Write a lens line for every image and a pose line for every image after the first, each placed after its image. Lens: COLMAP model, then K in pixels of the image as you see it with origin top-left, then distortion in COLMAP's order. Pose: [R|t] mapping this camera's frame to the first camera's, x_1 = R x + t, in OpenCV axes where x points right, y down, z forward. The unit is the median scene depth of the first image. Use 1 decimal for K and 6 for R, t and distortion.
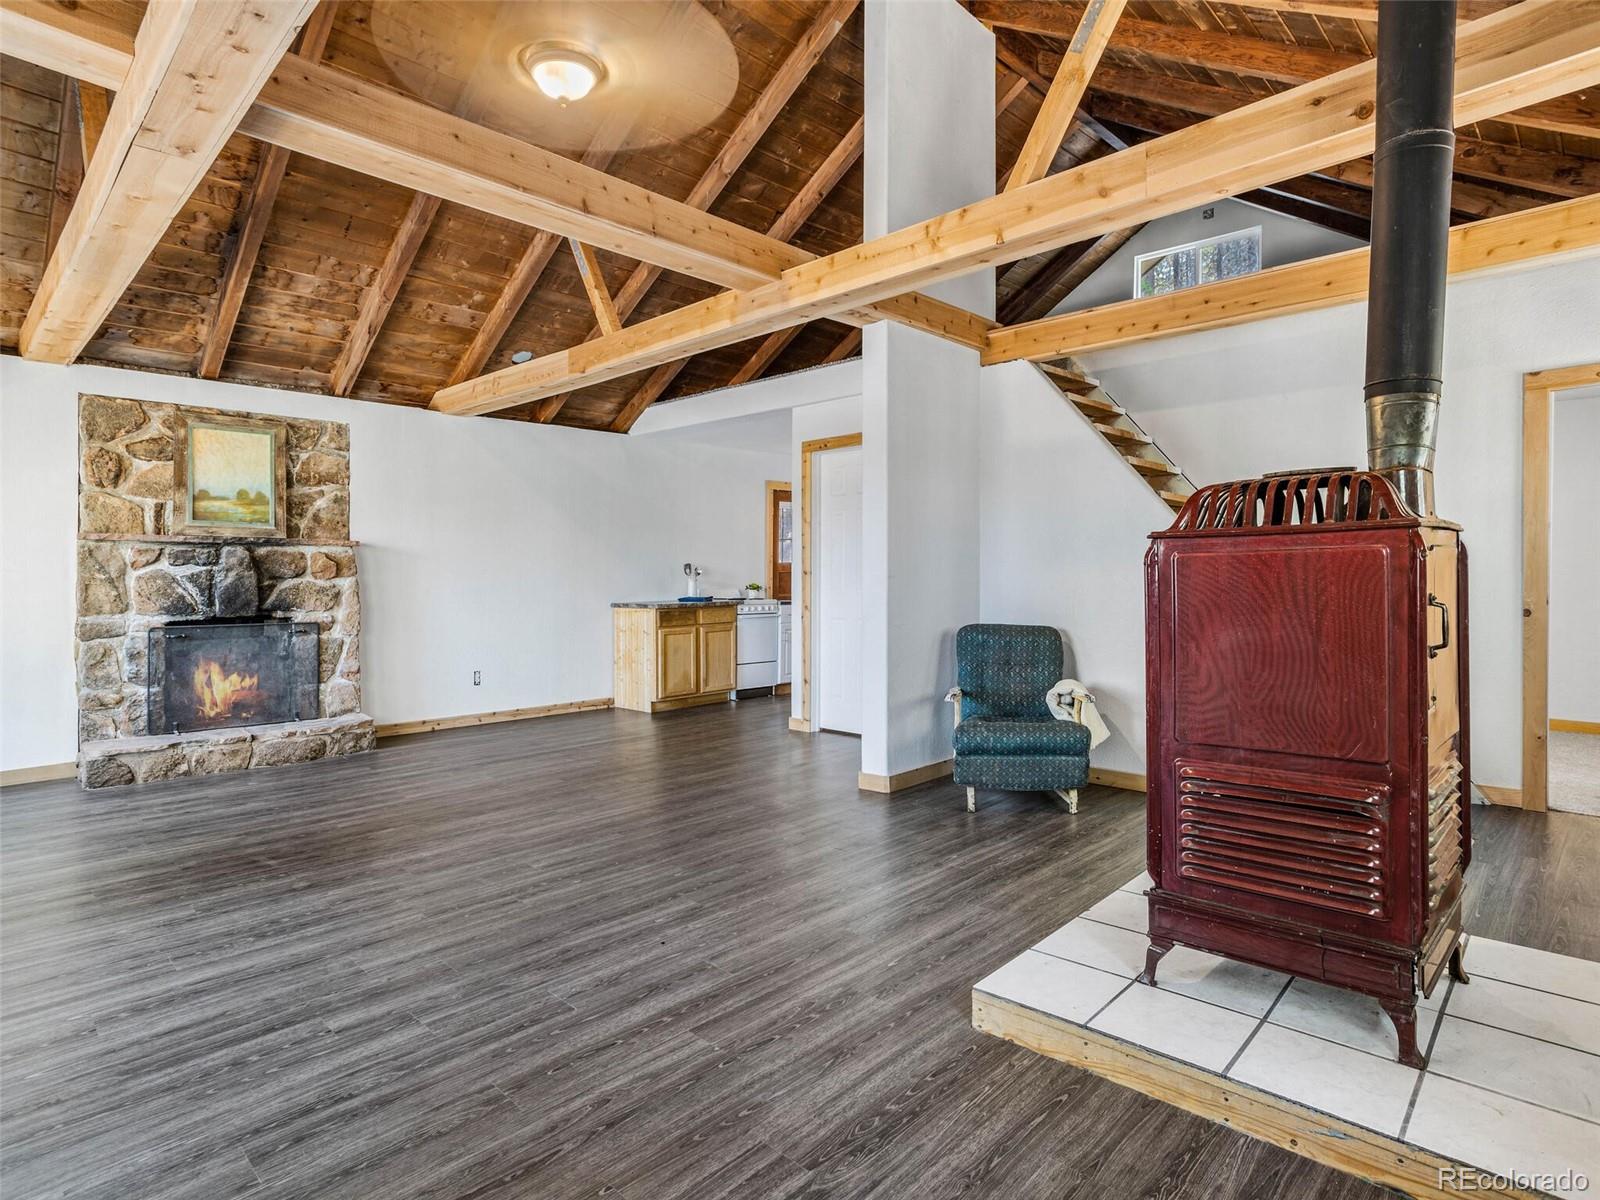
lens RADIAL K [[870.9, 0, 791.8], [0, 870.9, 552.5], [0, 0, 1]] dist [-0.050406, 0.033405]
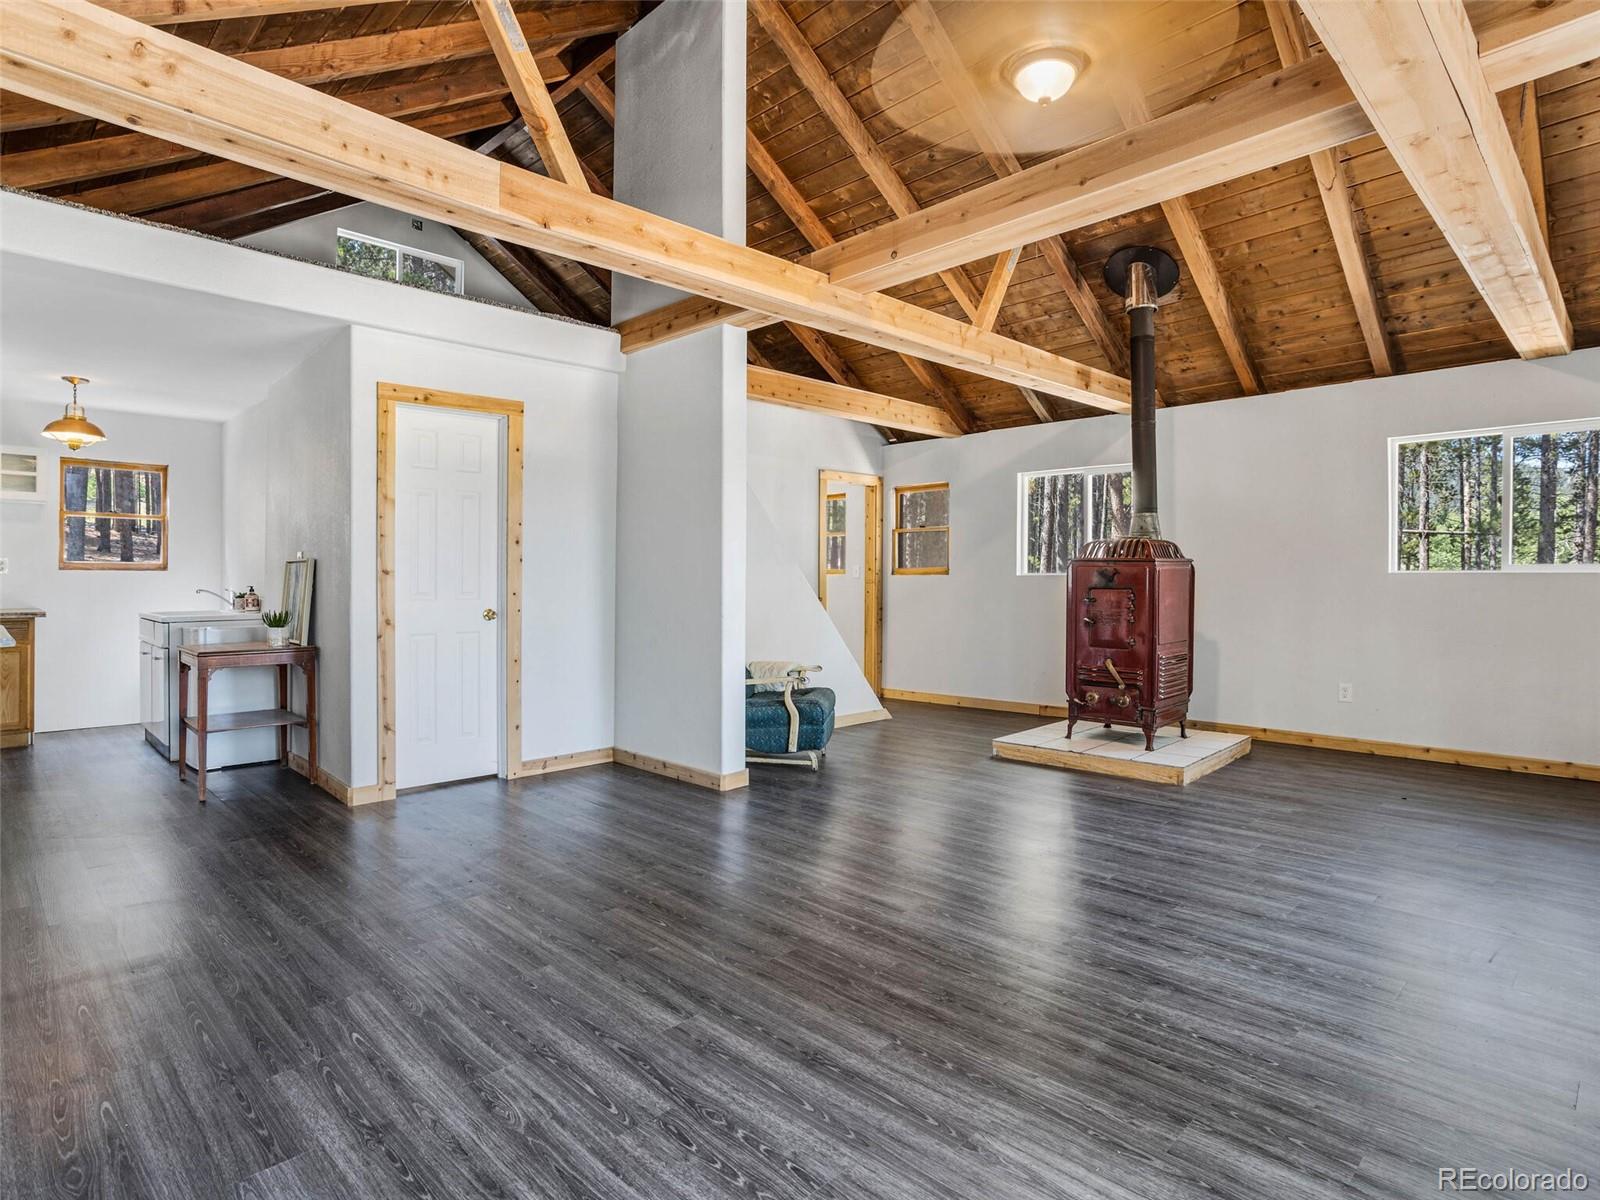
lens RADIAL K [[862.9, 0, 802.3], [0, 862.9, 593.4], [0, 0, 1]] dist [-0.049520, 0.032242]
pose [[0.010209, -0.008351, 0.999913, -0.774823], [-0.024543, 0.999662, 0.008600, 0.030200], [-0.999647, -0.024629, 0.010000, 0.778558]]
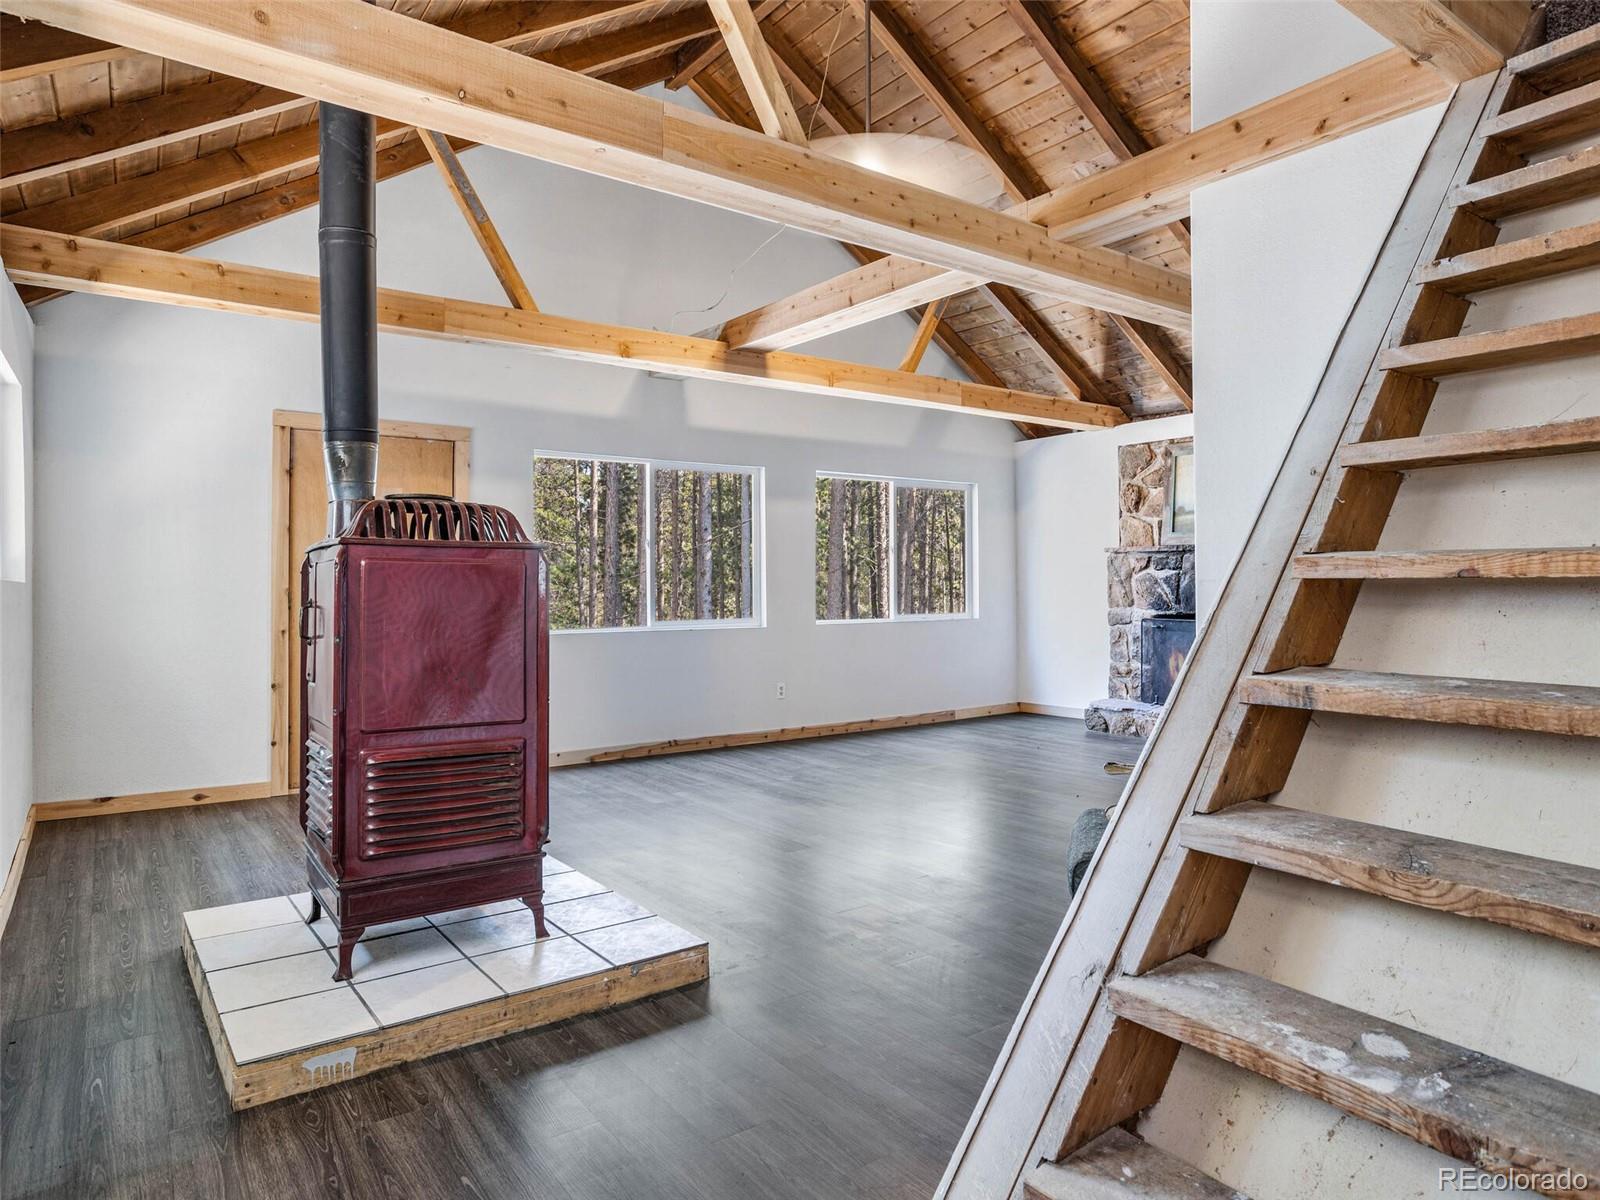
lens RADIAL K [[998.7, 0, 796.7], [0, 998.7, 556.4], [0, 0, 1]] dist [-0.056267, 0.045031]
pose [[-0.169182, -0.025150, -0.985264, 0.771615], [0.031649, 0.999020, -0.030936, 0.022538], [0.985076, -0.036417, -0.168221, 0.699832]]
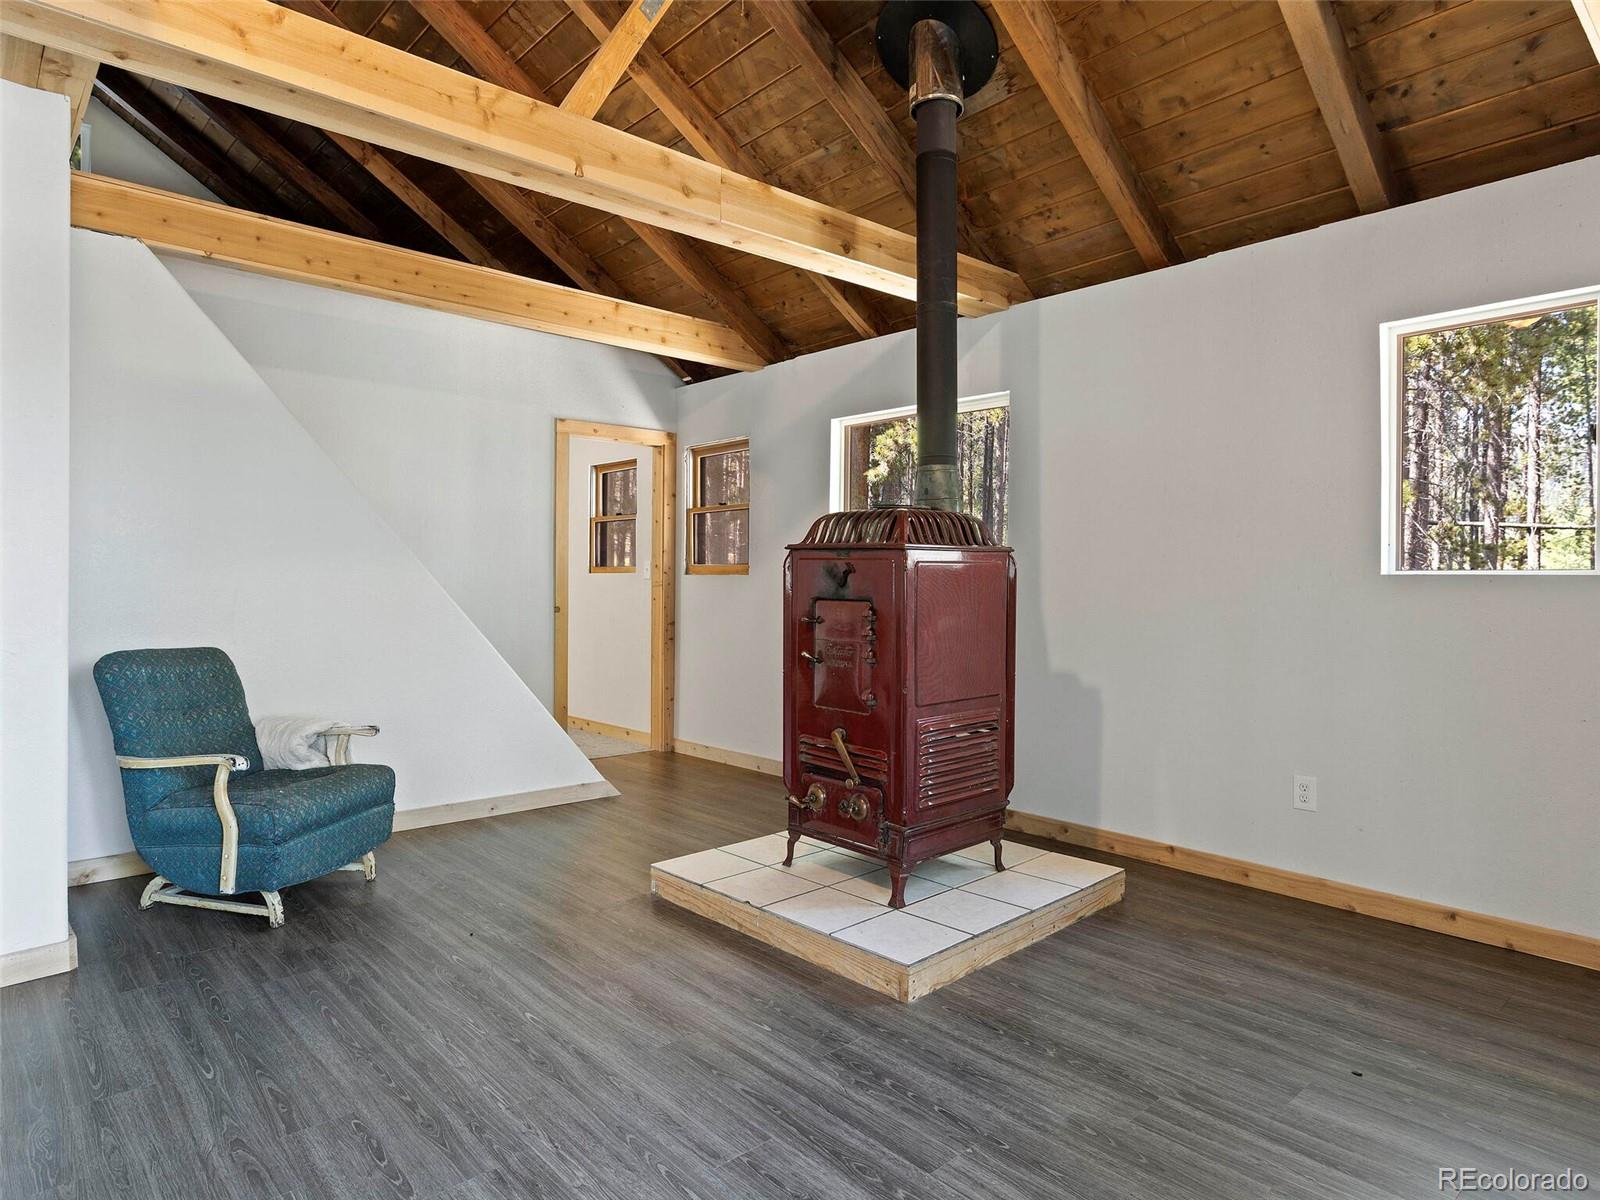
lens RADIAL K [[936.3, 0, 801.5], [0, 936.3, 582.1], [0, 0, 1]] dist [-0.002477, 0.000812]
pose [[0.055365, 0.007904, 0.998435, -0.380490], [-0.032091, 0.999466, -0.006133, 0.018269], [-0.997950, -0.031701, 0.055589, 0.433365]]
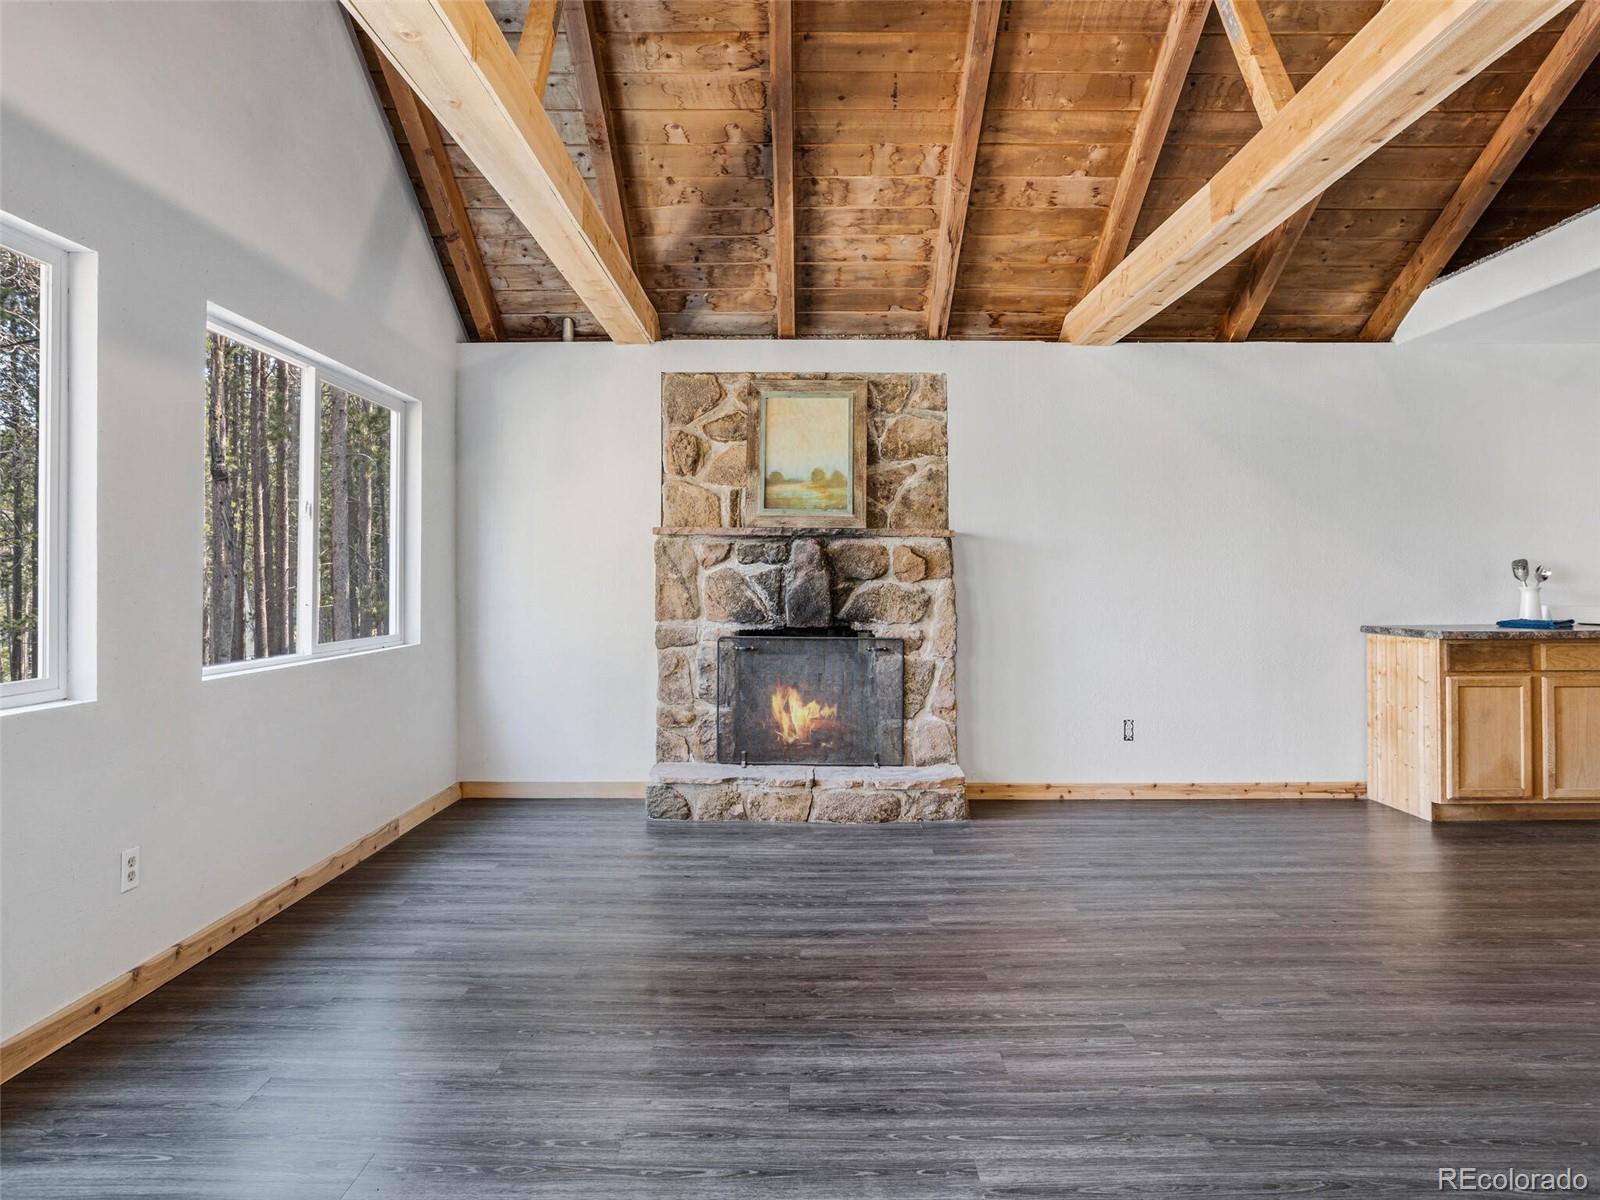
lens RADIAL K [[998.7, 0, 796.7], [0, 998.7, 556.4], [0, 0, 1]] dist [-0.056267, 0.045031]
pose [[0.694193, -0.009745, -0.719723, 0.017402], [0.011882, 0.999927, -0.002078, 0.010373], [0.719691, -0.007109, 0.694258, 0.346166]]
